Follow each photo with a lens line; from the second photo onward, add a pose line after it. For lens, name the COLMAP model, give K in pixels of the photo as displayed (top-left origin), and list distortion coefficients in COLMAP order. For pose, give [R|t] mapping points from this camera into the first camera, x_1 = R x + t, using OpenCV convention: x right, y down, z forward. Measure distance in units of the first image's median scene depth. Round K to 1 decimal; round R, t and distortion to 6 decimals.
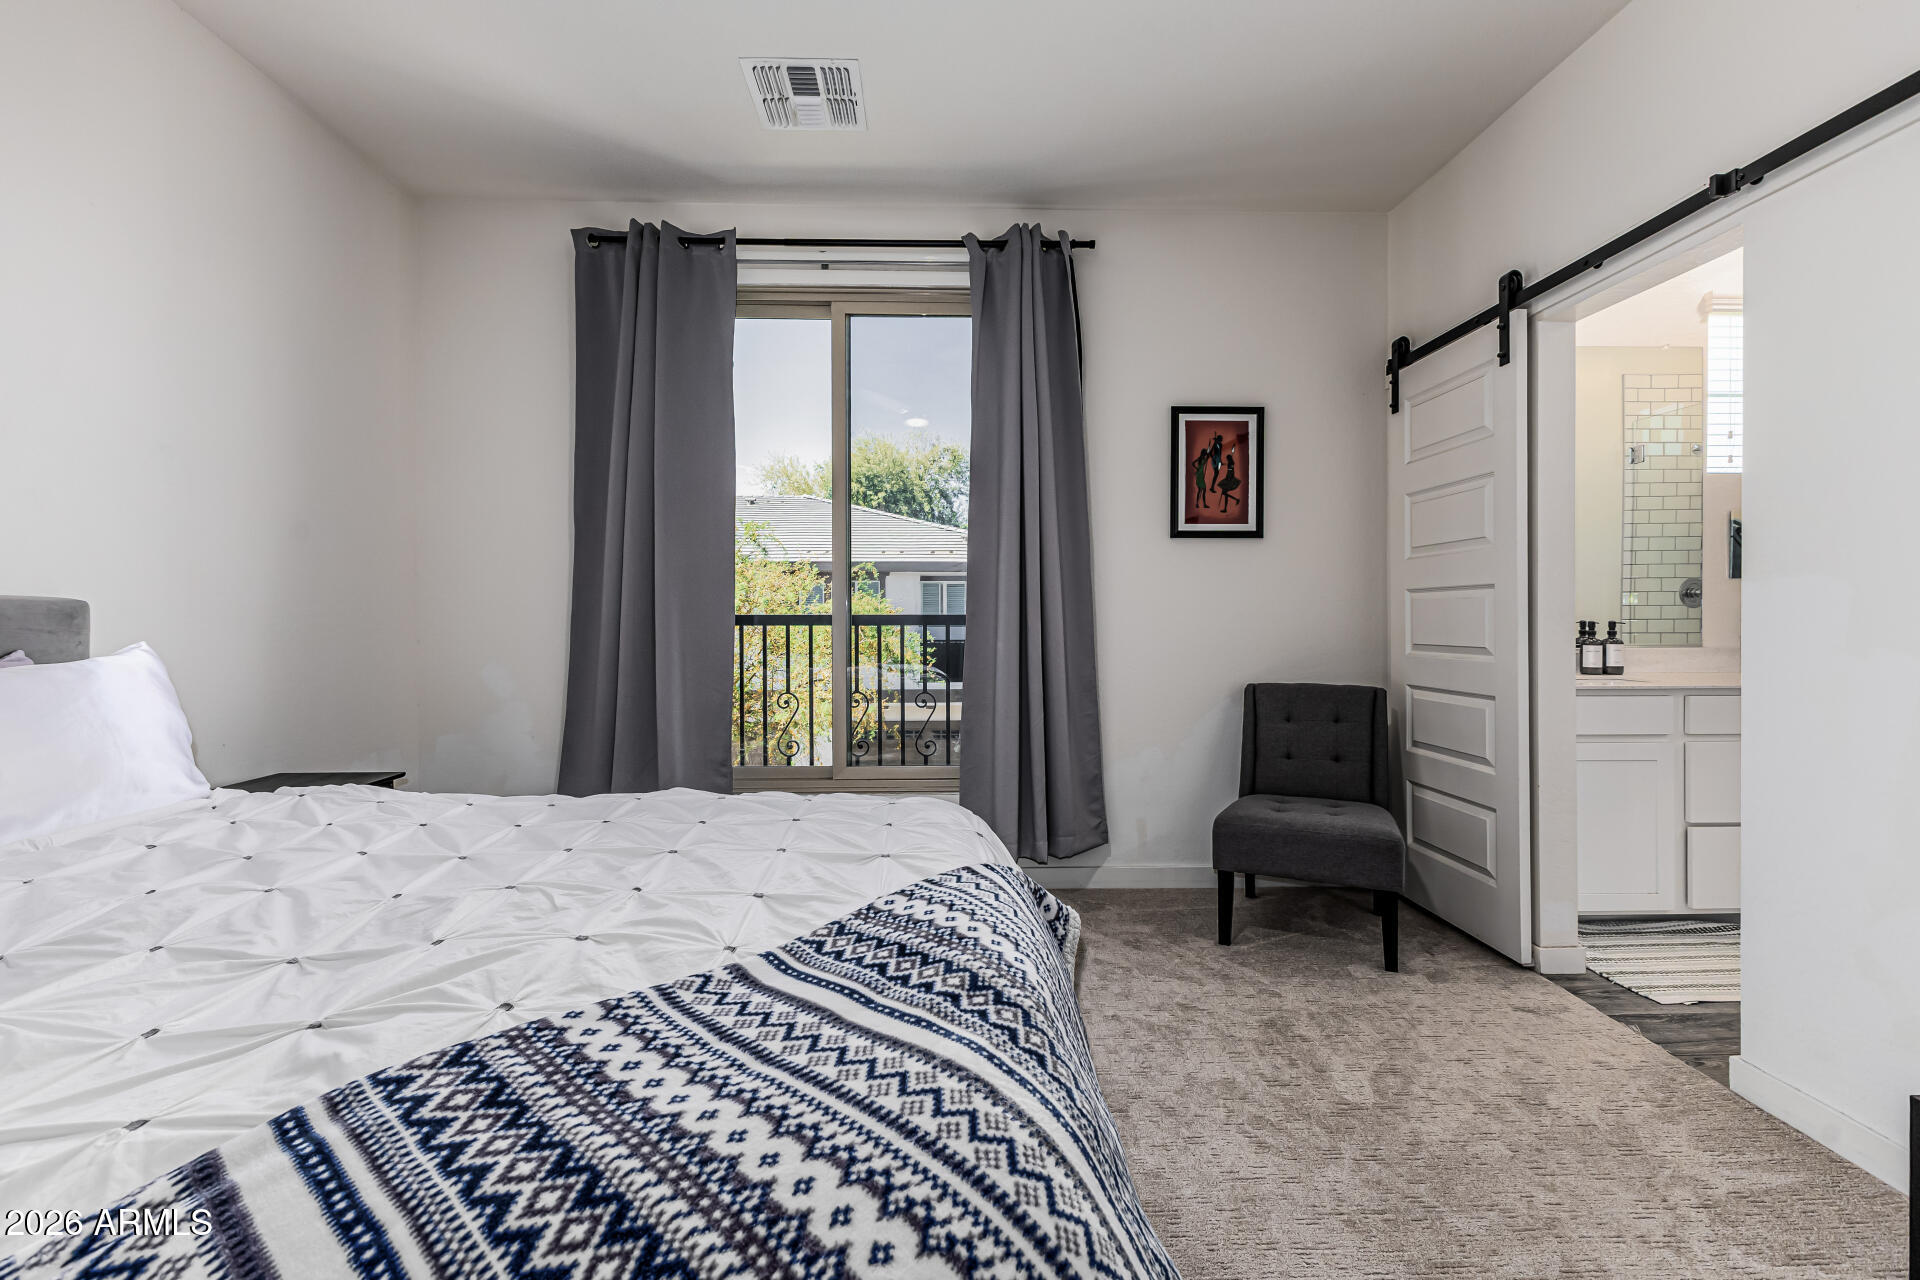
lens RADIAL K [[832.5, 0, 960.0], [0, 832.5, 623.3], [0, 0, 1]] dist [0.010139, -0.001301]
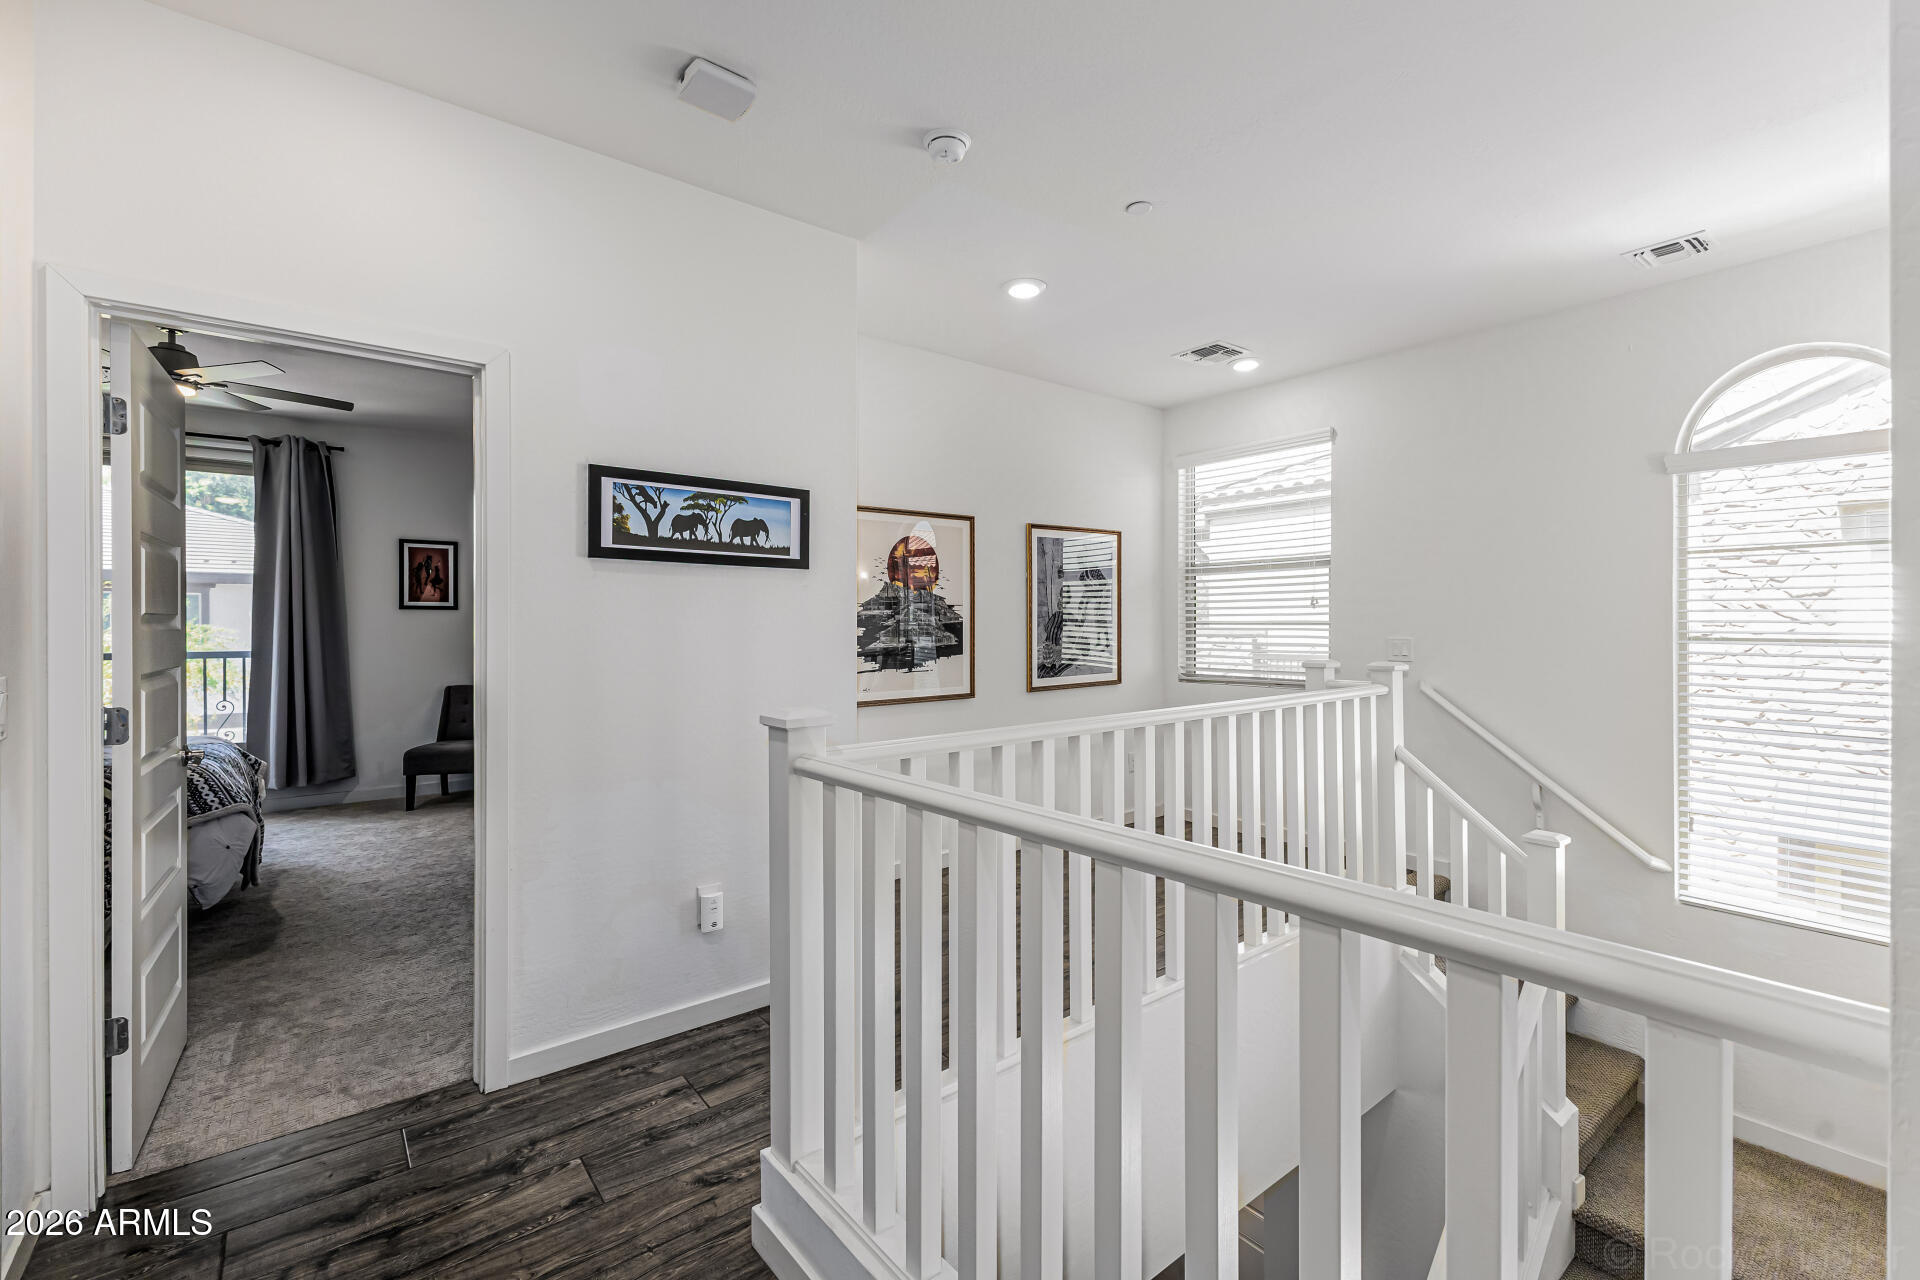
lens RADIAL K [[832.5, 0, 958.9], [0, 832.5, 645.3], [0, 0, 1]] dist [0.010139, -0.001301]
pose [[0.807857, 0.003515, 0.589368, 0.174389], [-0.012633, 0.999856, 0.011353, -0.062310], [-0.589243, -0.016617, 0.807785, -1.326184]]
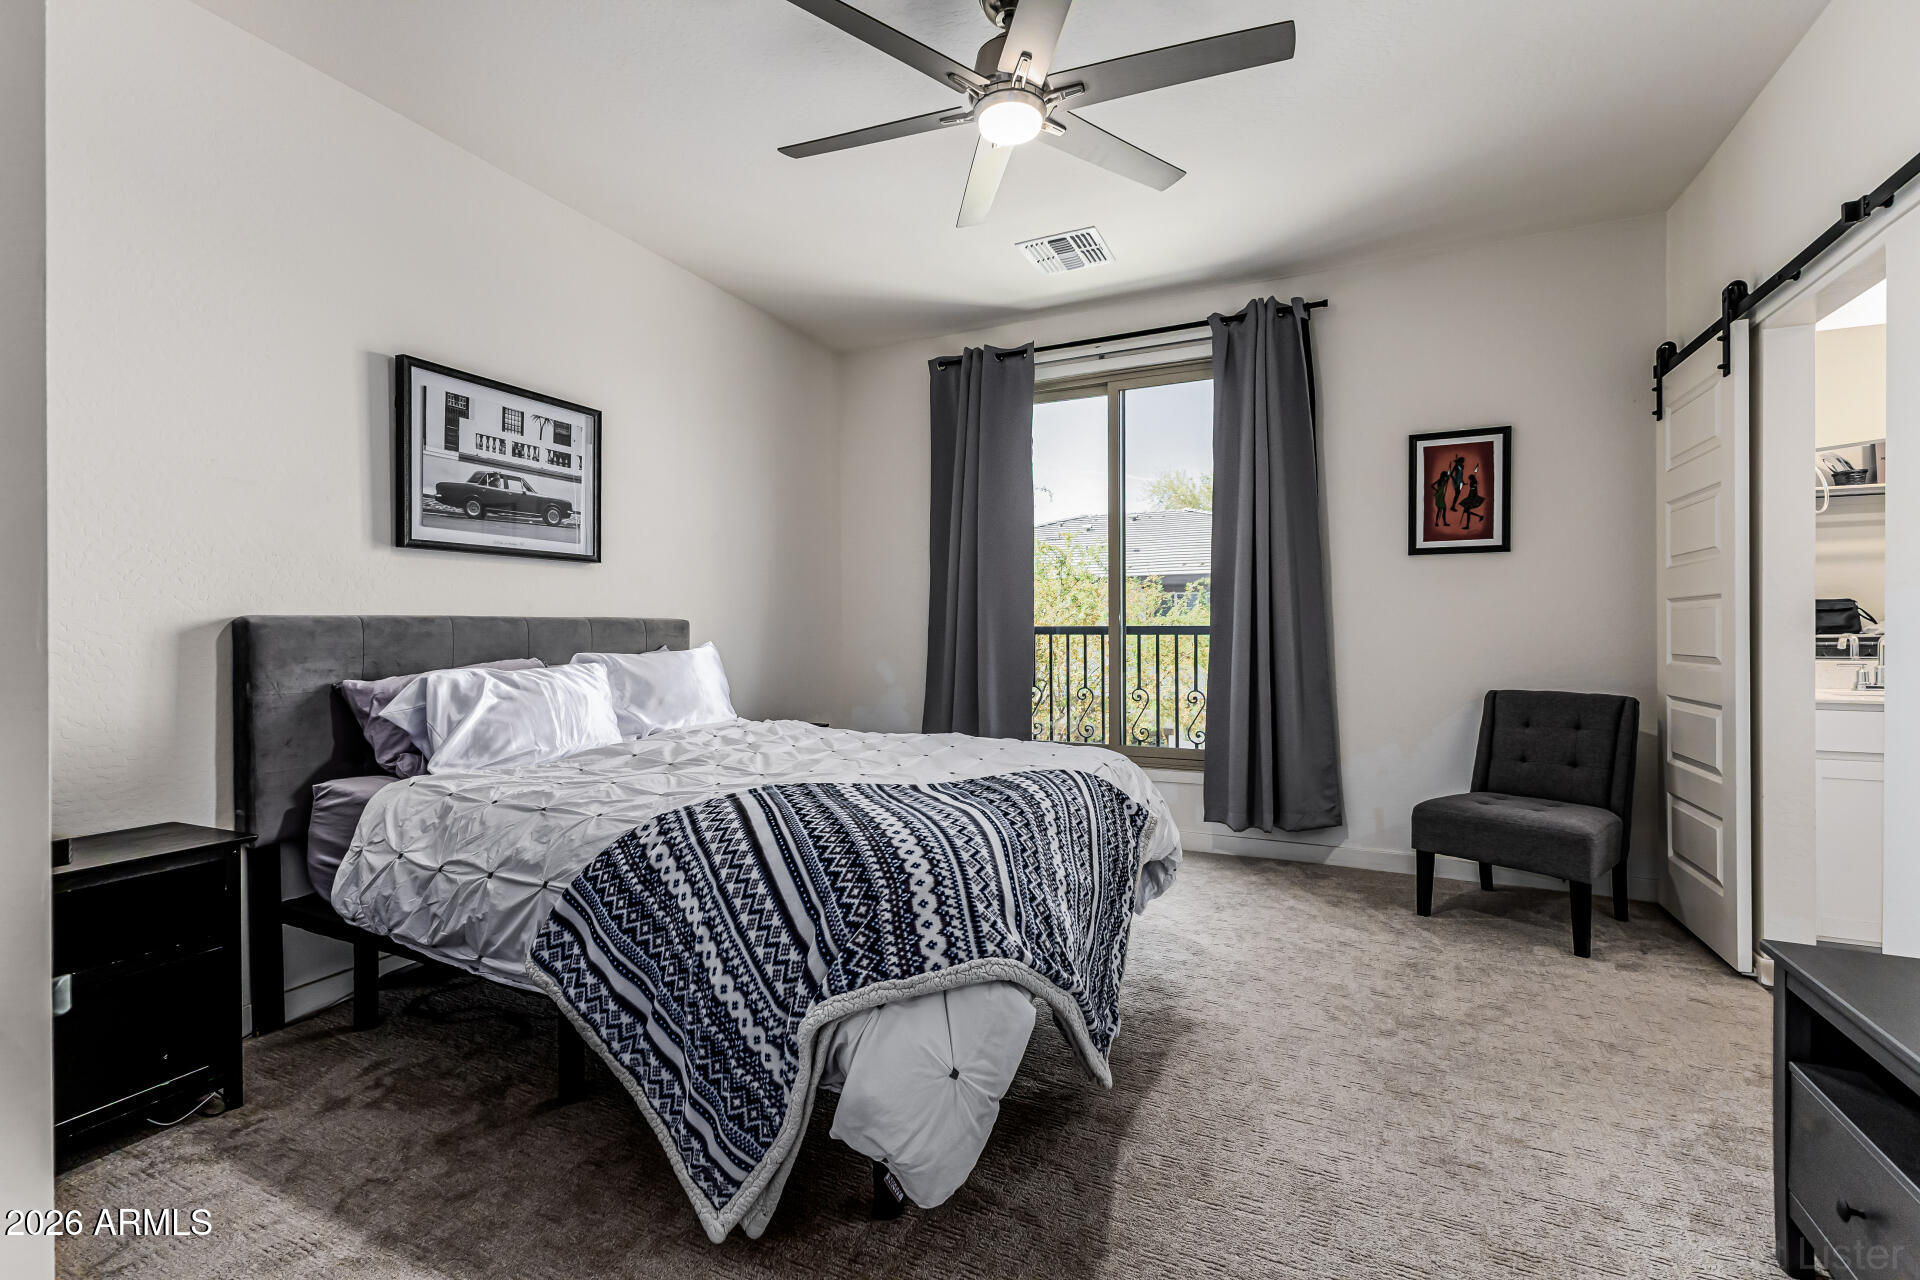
lens RADIAL K [[832.5, 0, 963.9], [0, 832.5, 645.5], [0, 0, 1]] dist [0.010139, -0.001301]
pose [[0.892443, 0.008486, -0.451080, 0.243110], [-0.001841, 0.999883, 0.015167, 0.001030], [0.451156, -0.012705, 0.892354, -0.263733]]
